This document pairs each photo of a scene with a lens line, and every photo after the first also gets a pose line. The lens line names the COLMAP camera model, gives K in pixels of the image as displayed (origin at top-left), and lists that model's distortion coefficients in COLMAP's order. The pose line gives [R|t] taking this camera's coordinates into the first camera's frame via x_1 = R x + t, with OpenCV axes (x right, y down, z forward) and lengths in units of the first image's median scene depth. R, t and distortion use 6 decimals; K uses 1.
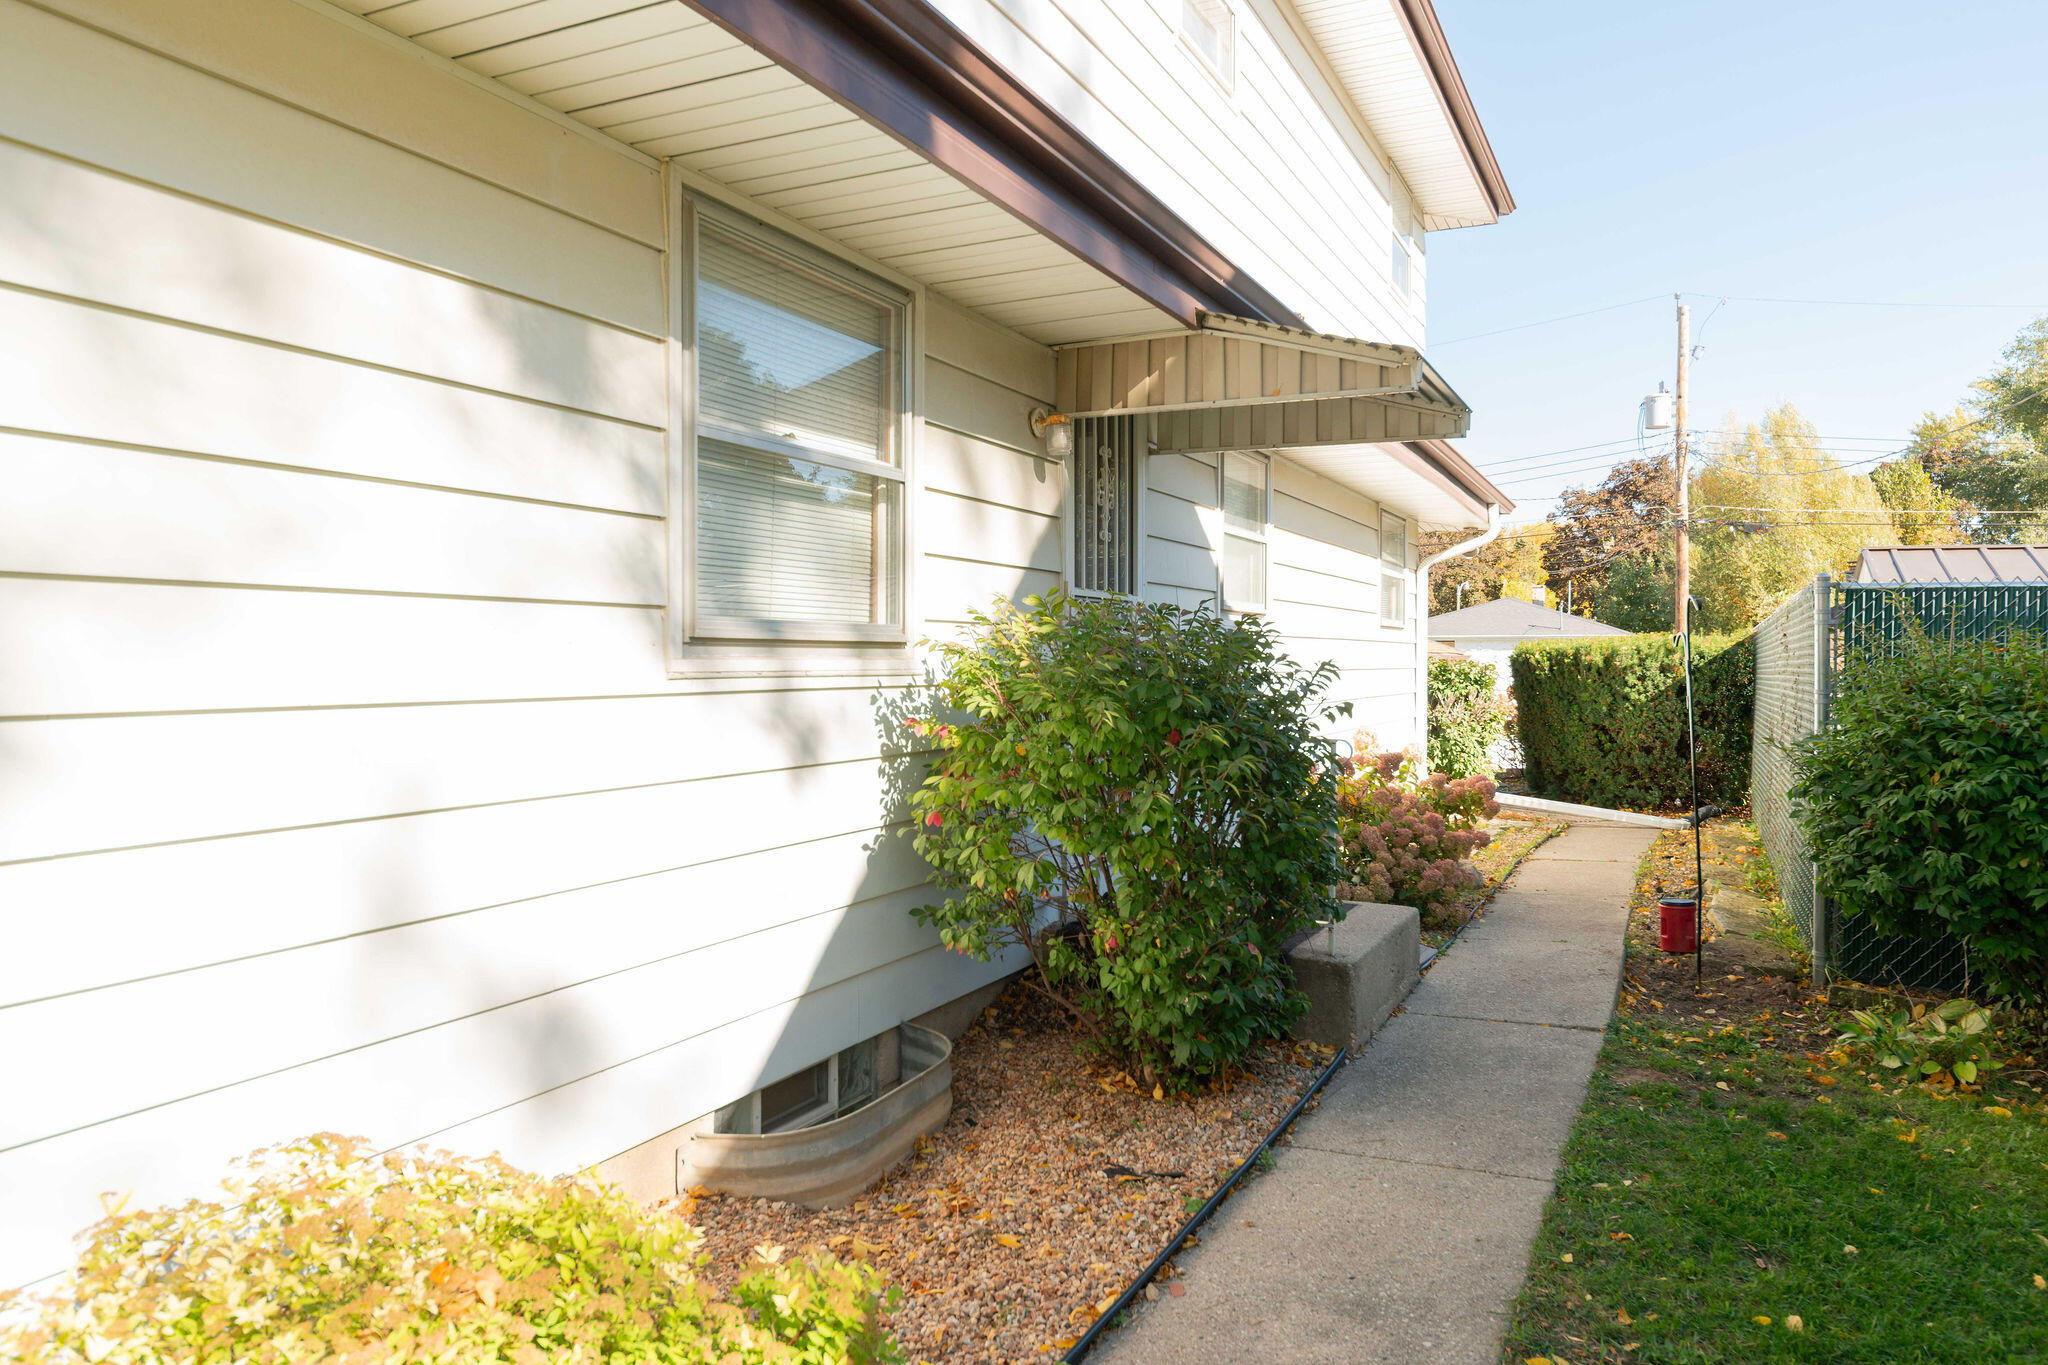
lens RADIAL K [[1400.2, 0, 1026.6], [0, 1400.2, 656.5], [0, 0, 1]] dist [-0.001122, 0.000617]
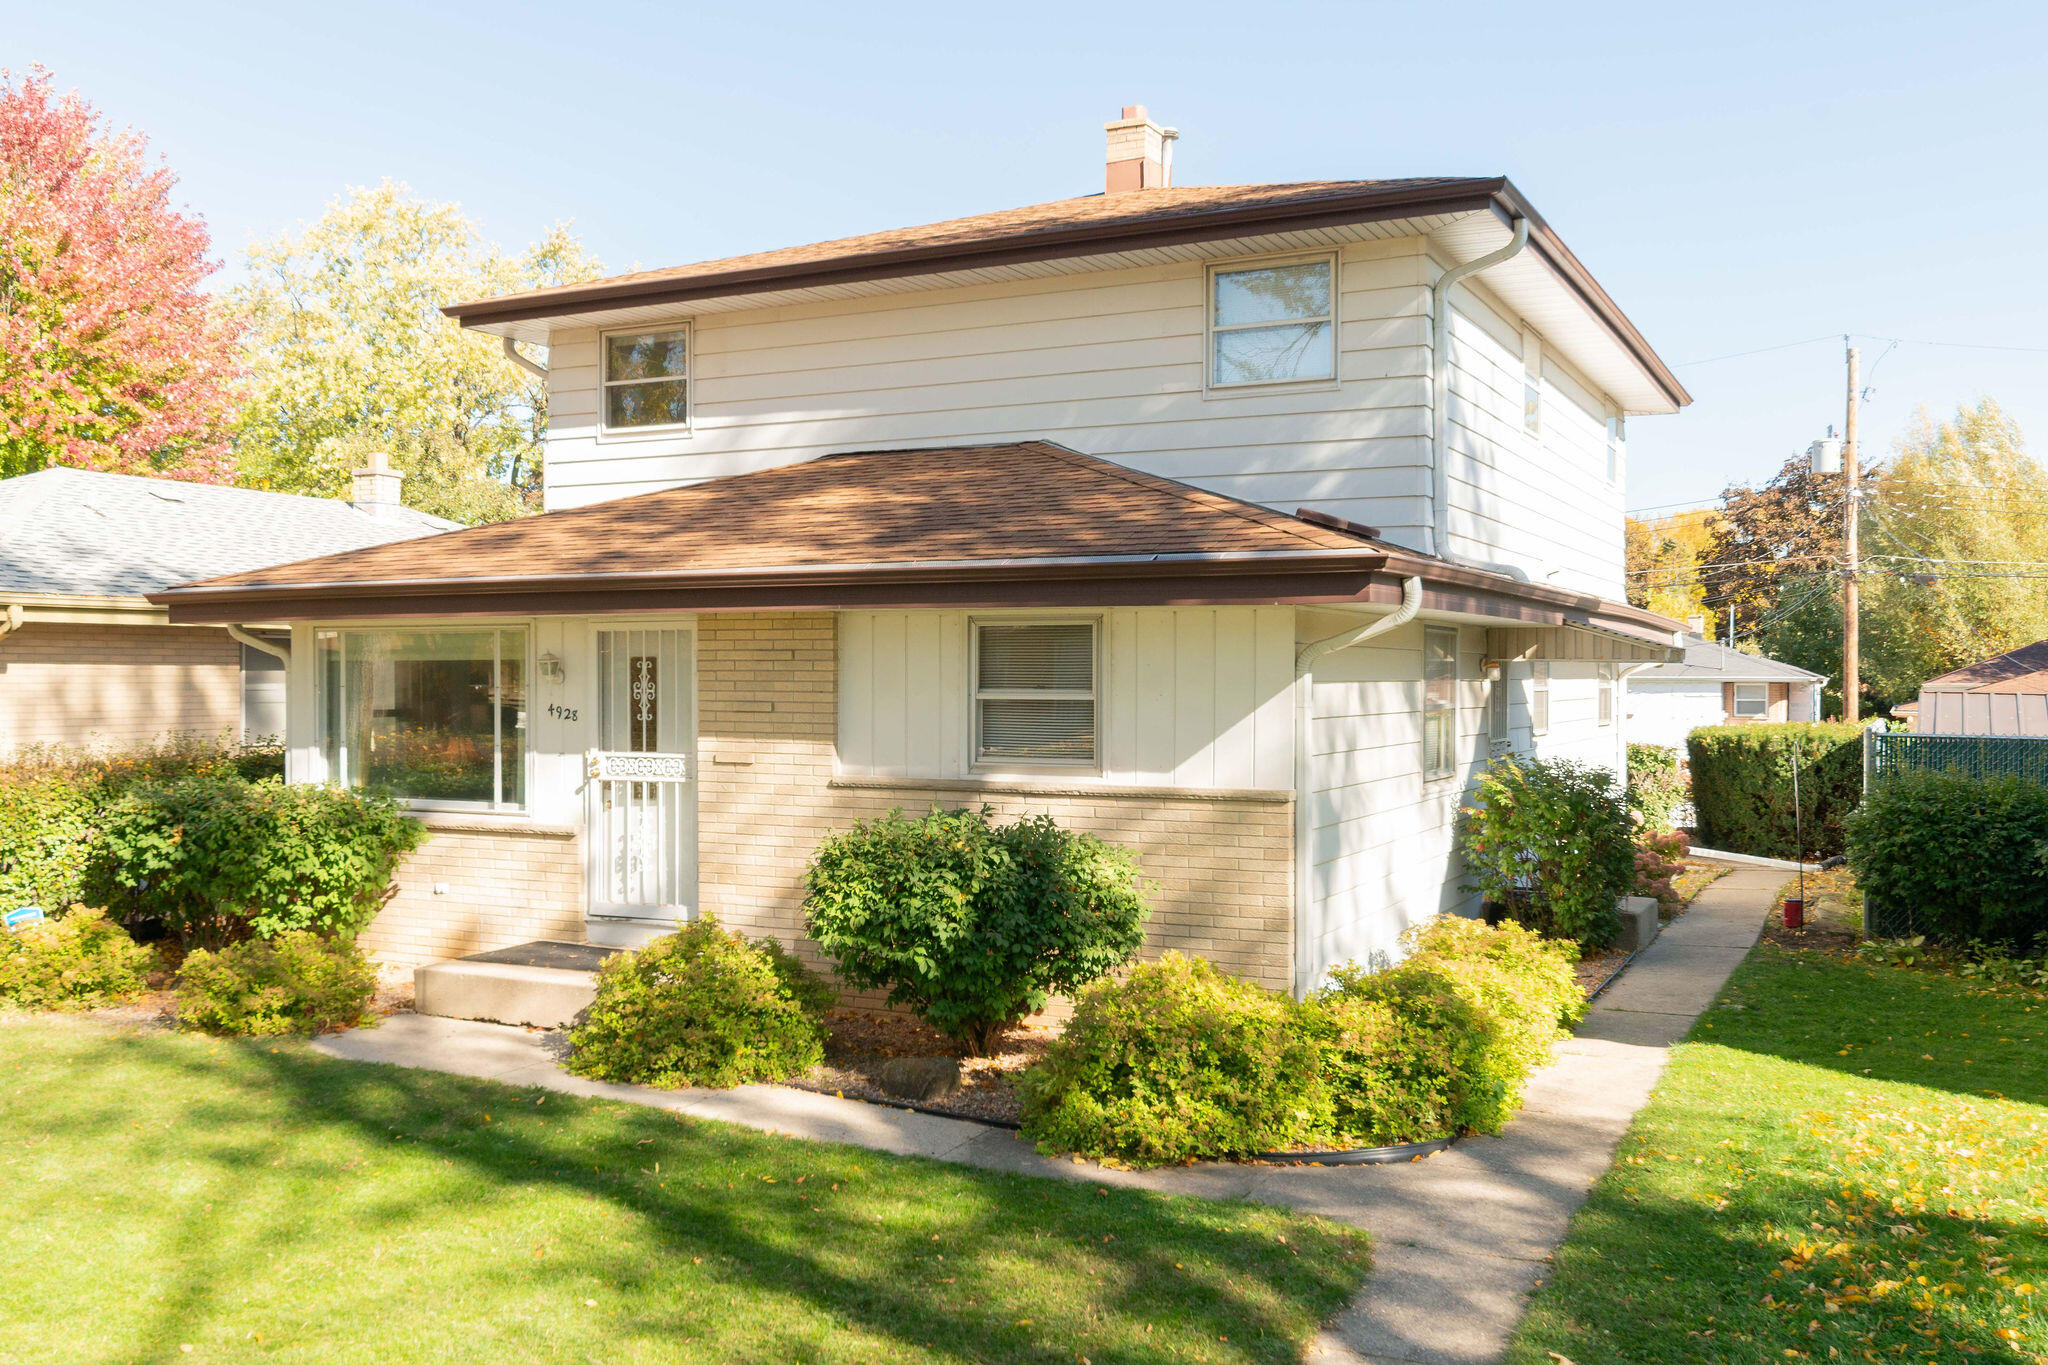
lens RADIAL K [[1776.6, 0, 1024.0], [0, 1776.6, 682.5], [0, 0, 1]] dist [0.021705, 0.011152]
pose [[0.999970, 0.002277, -0.007460, -0.275807], [-0.002275, 0.999997, 0.000236, -0.056995], [0.007460, -0.000219, 0.999972, -0.703918]]
